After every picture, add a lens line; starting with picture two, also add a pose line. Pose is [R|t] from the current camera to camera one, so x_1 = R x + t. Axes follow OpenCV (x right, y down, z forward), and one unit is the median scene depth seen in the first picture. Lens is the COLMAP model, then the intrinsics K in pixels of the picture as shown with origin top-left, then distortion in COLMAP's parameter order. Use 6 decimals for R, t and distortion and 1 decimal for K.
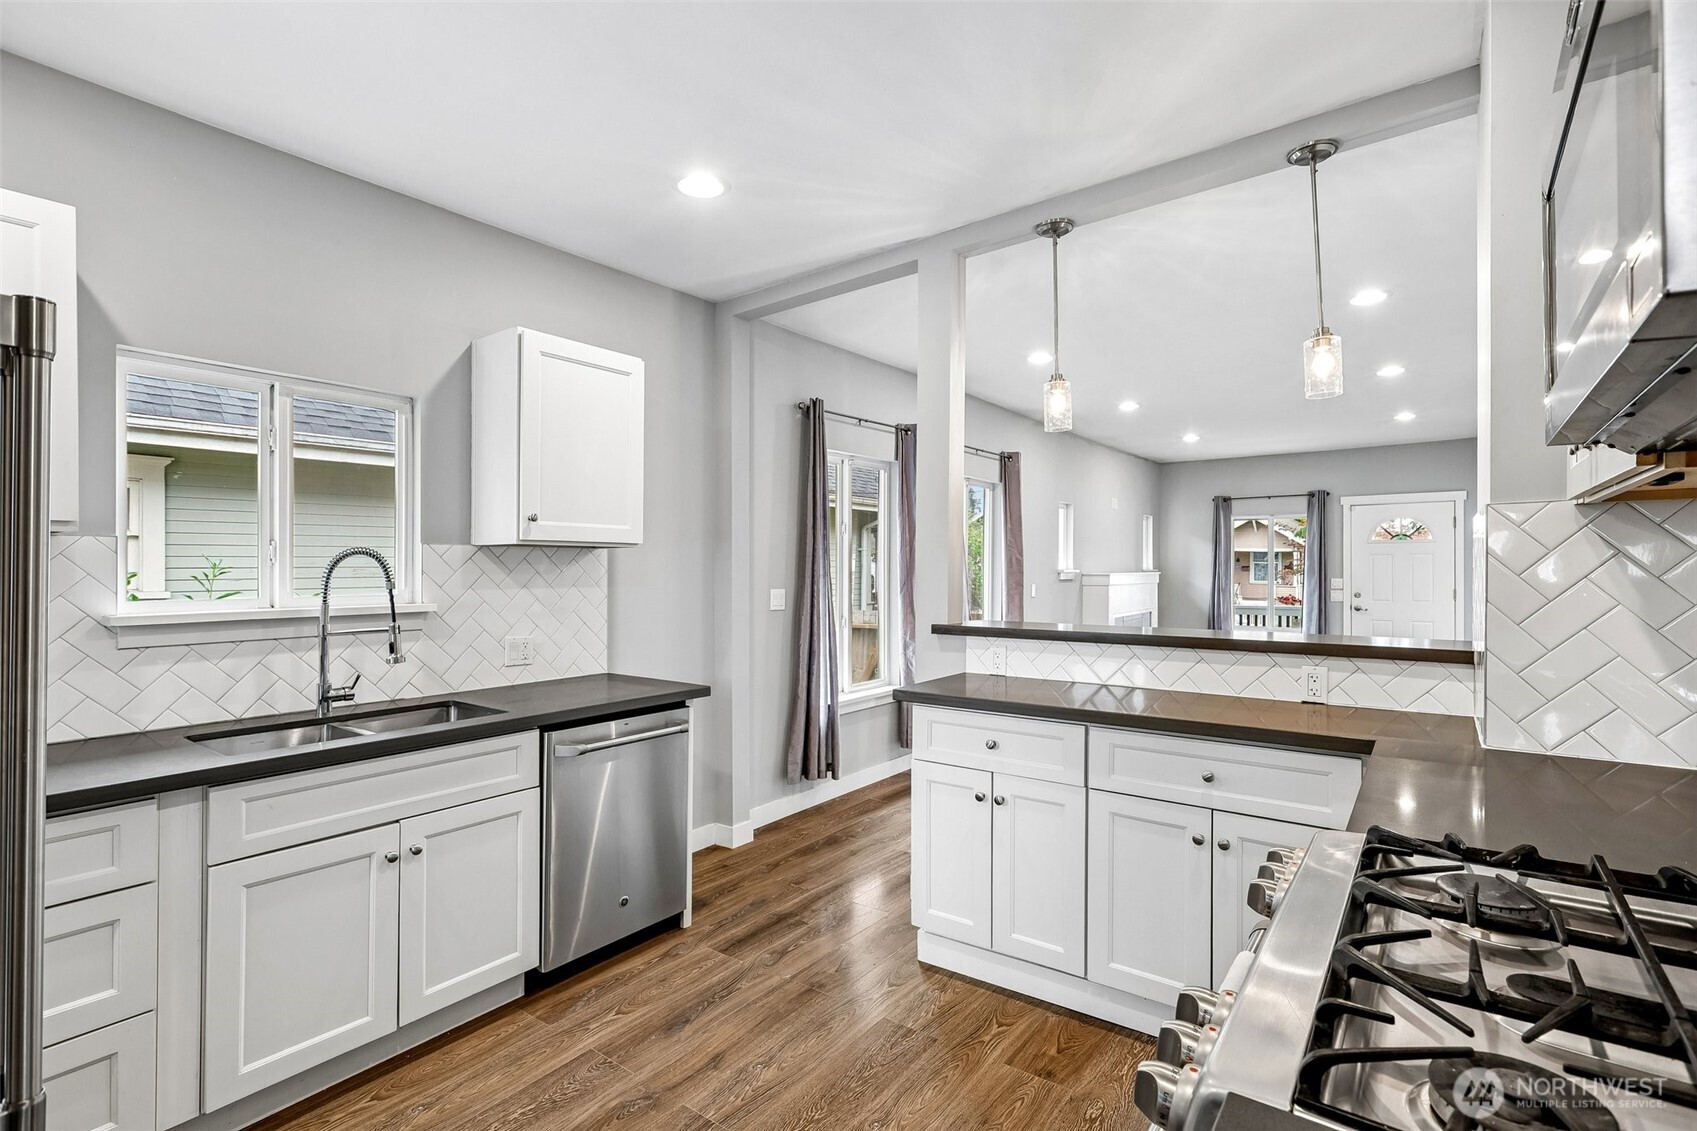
lens RADIAL K [[793.4, 0, 854.8], [0, 793.4, 570.1], [0, 0, 1]] dist [-0.002654, -0.000118]
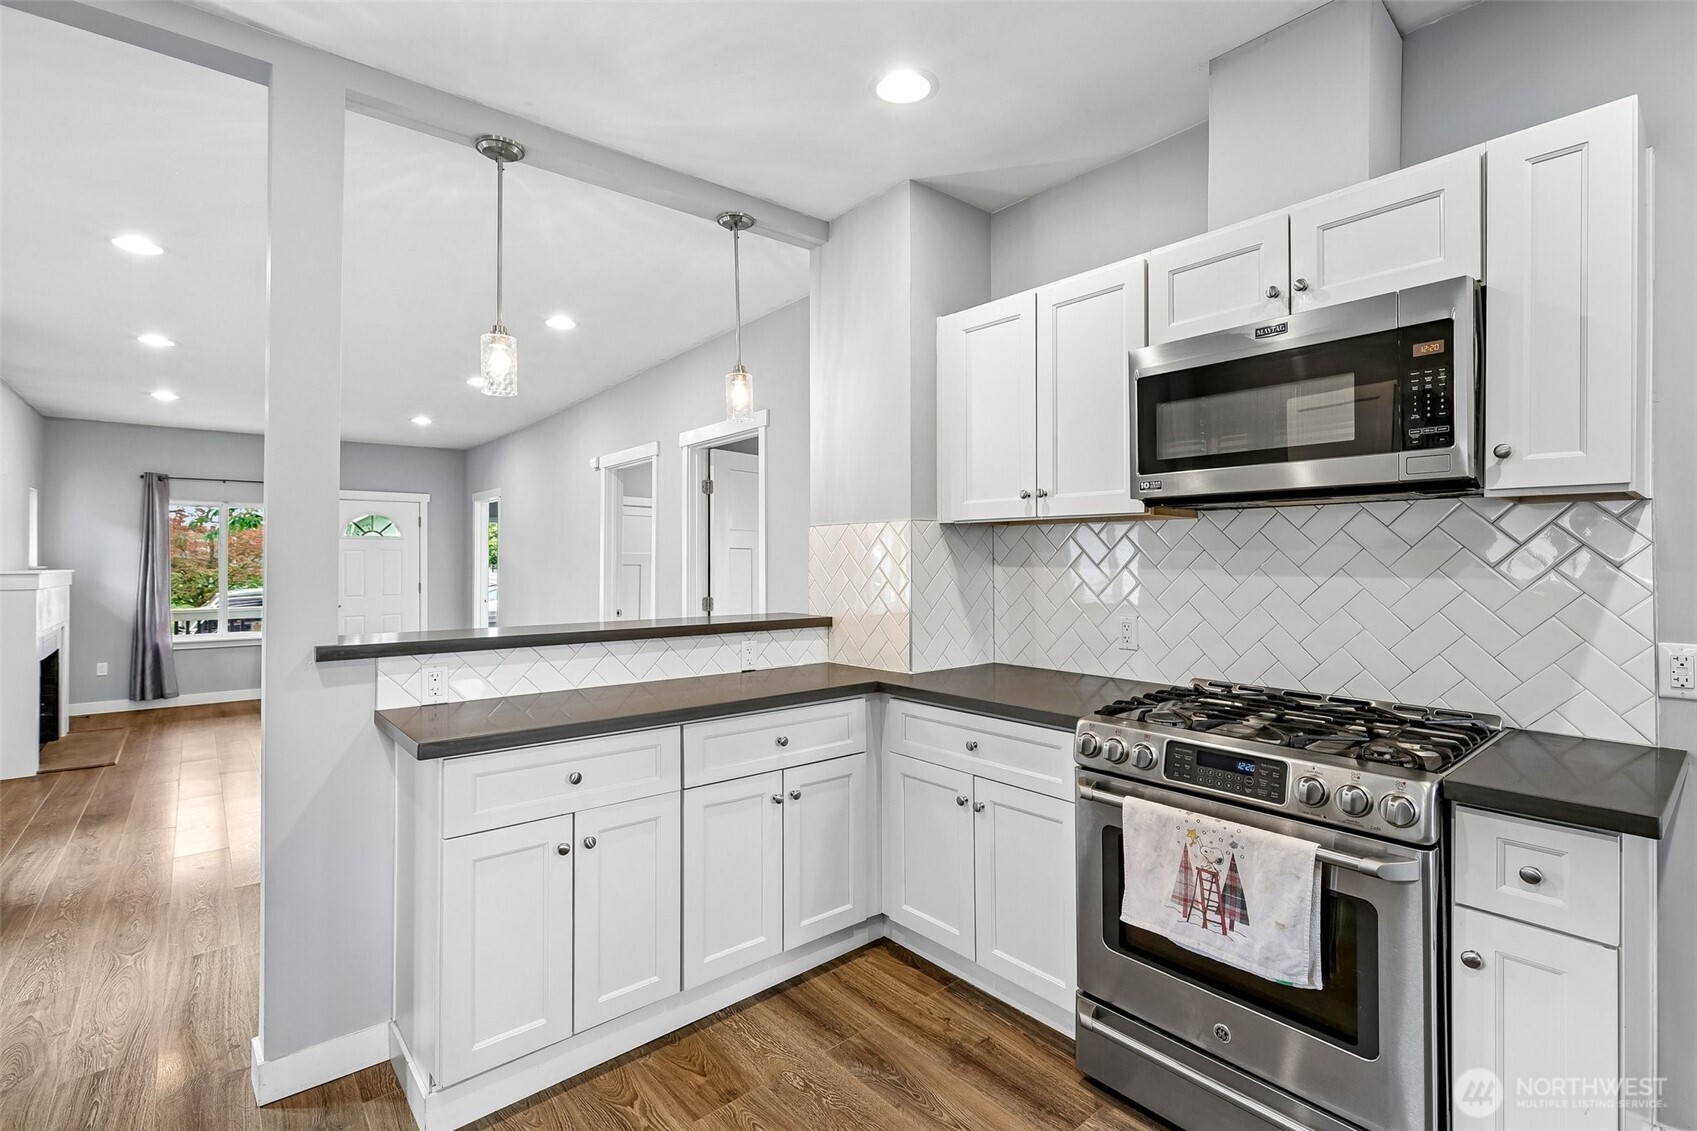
lens RADIAL K [[784.2, 0, 859.8], [0, 784.2, 556.4], [0, 0, 1]] dist [0.000552, 0.000516]
pose [[0.219723, 0.008473, 0.975525, -0.298654], [0.005225, 0.999938, -0.009862, 0.002028], [-0.975548, 0.007264, 0.219665, 0.297651]]
